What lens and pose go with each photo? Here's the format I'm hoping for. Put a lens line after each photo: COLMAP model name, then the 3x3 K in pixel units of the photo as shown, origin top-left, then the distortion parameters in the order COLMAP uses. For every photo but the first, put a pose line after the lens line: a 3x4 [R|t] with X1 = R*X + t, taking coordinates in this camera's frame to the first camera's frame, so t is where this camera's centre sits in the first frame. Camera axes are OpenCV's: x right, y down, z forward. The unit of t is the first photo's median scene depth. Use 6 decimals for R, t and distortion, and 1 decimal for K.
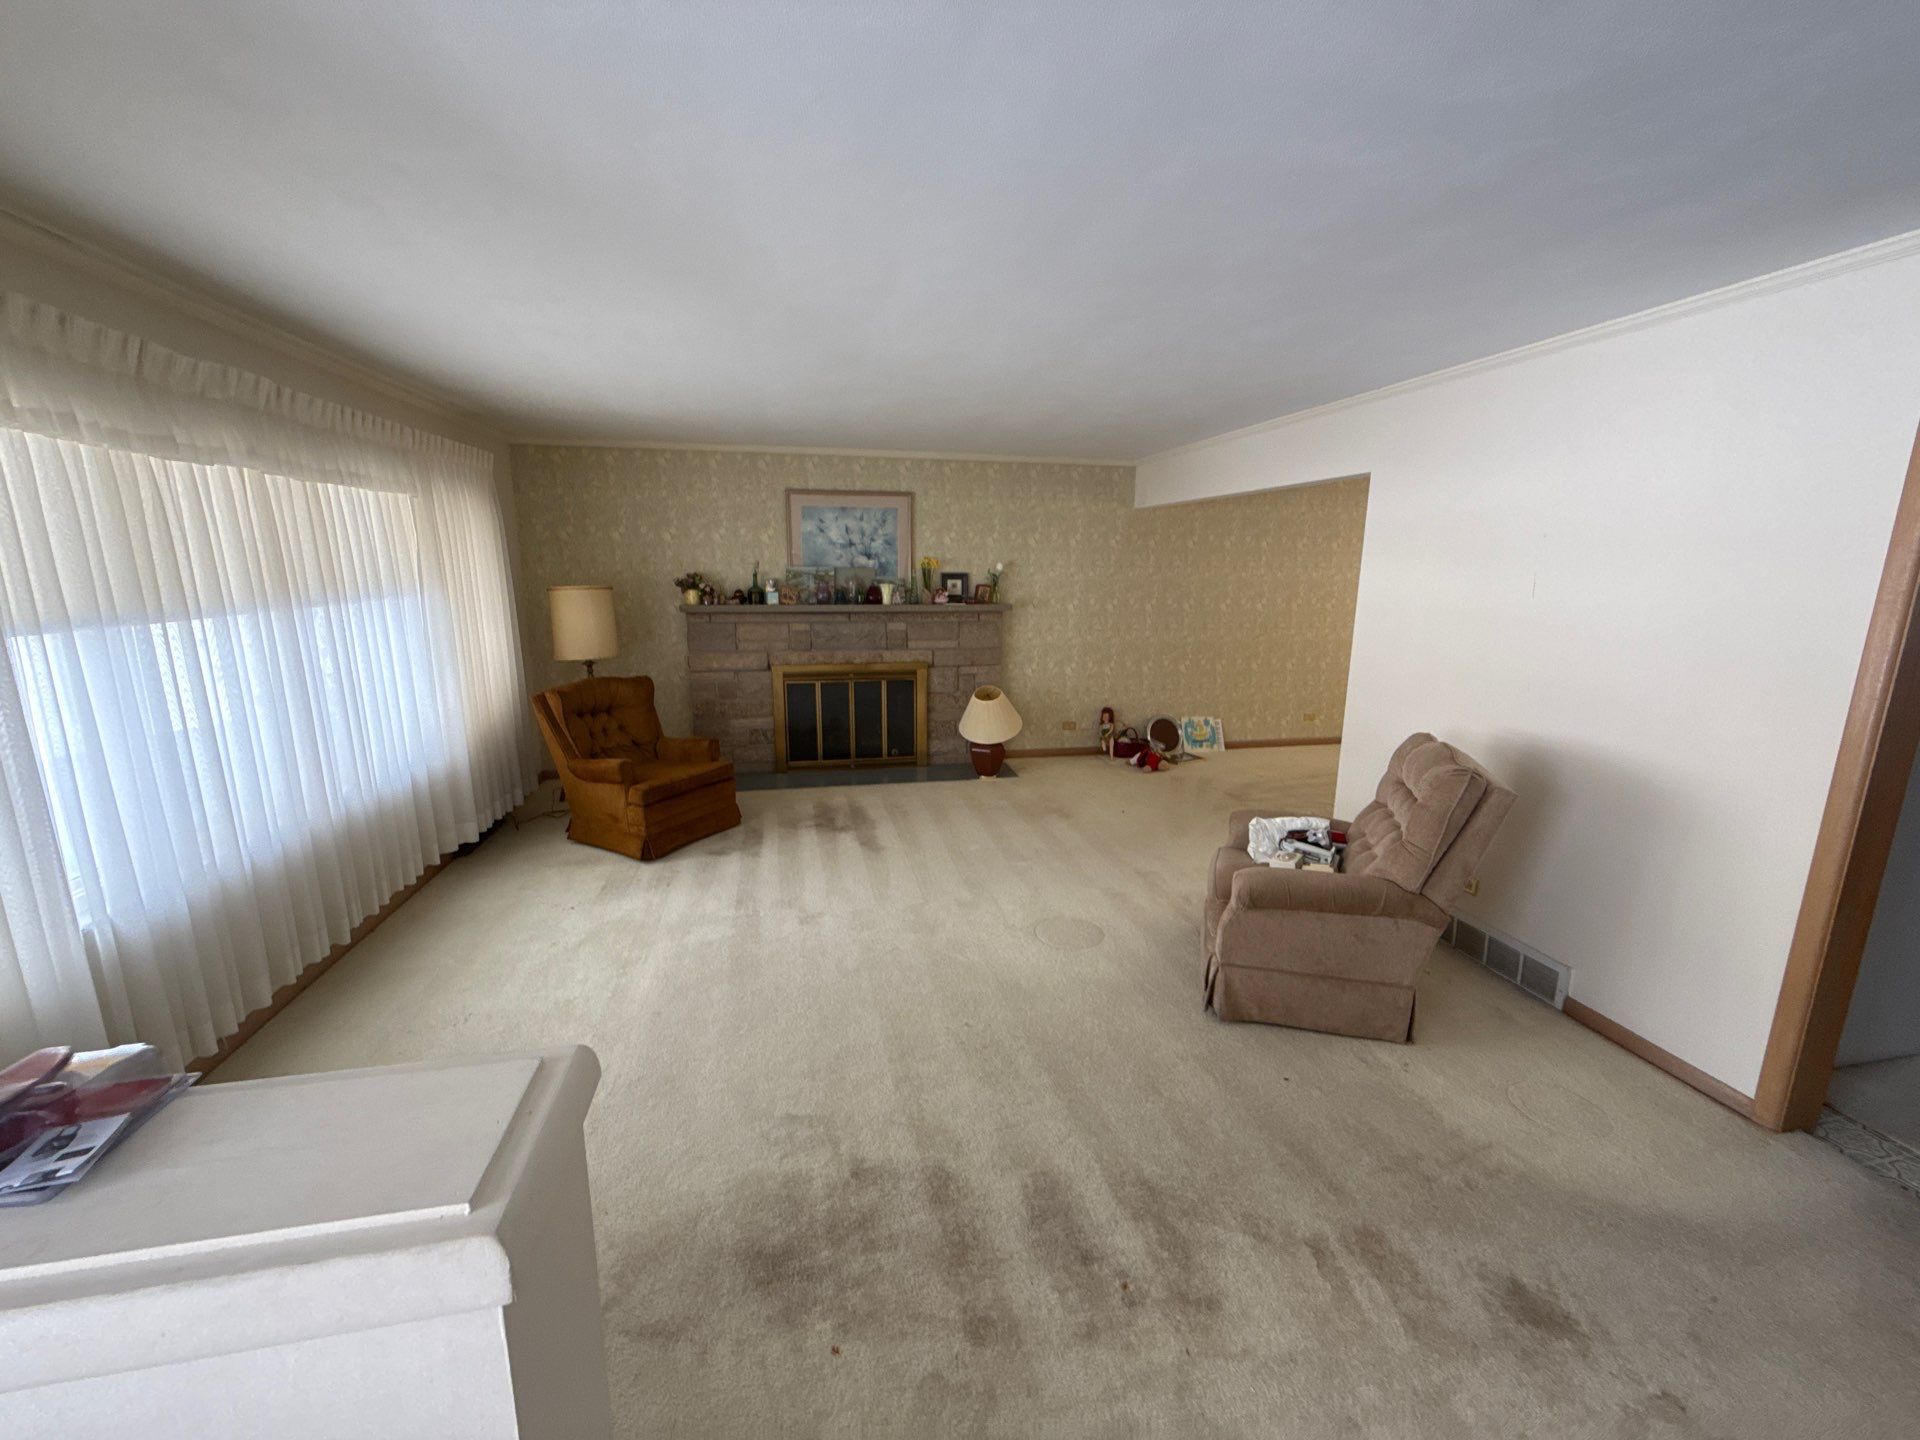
lens RADIAL K [[765.2, 0, 956.9], [0, 765.2, 723.7], [0, 0, 1]] dist [-0.000268, 0.000242]
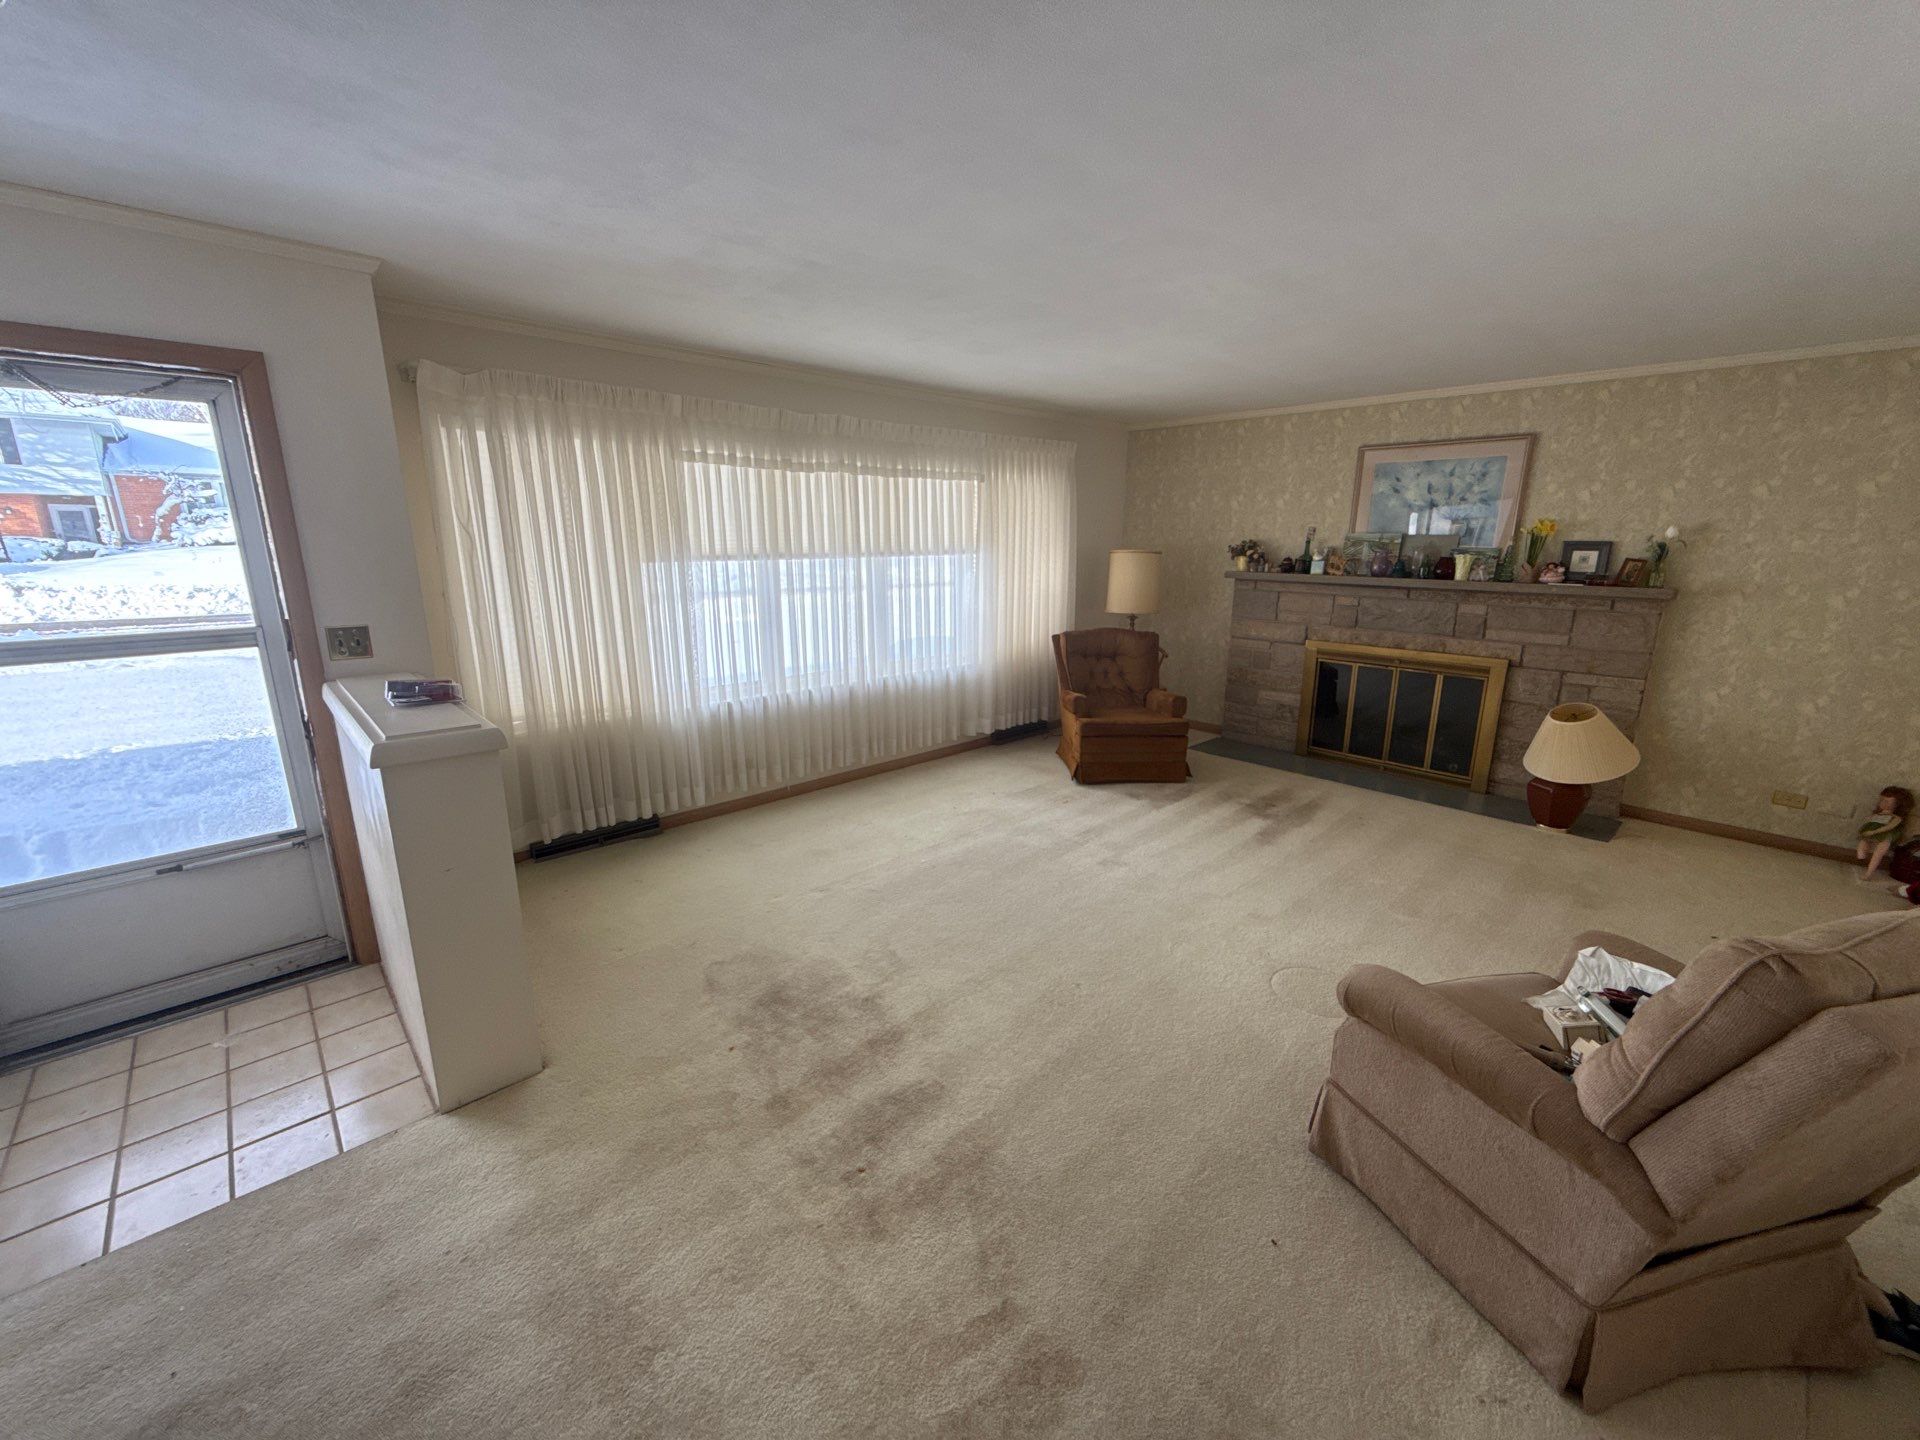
lens RADIAL K [[765.2, 0, 953.4], [0, 765.2, 718.8], [0, 0, 1]] dist [-0.000268, 0.000242]
pose [[0.518080, 0.195645, -0.832656, 0.340817], [-0.175330, 0.977108, 0.120496, -0.019097], [0.837170, 0.083563, 0.540522, 0.144165]]
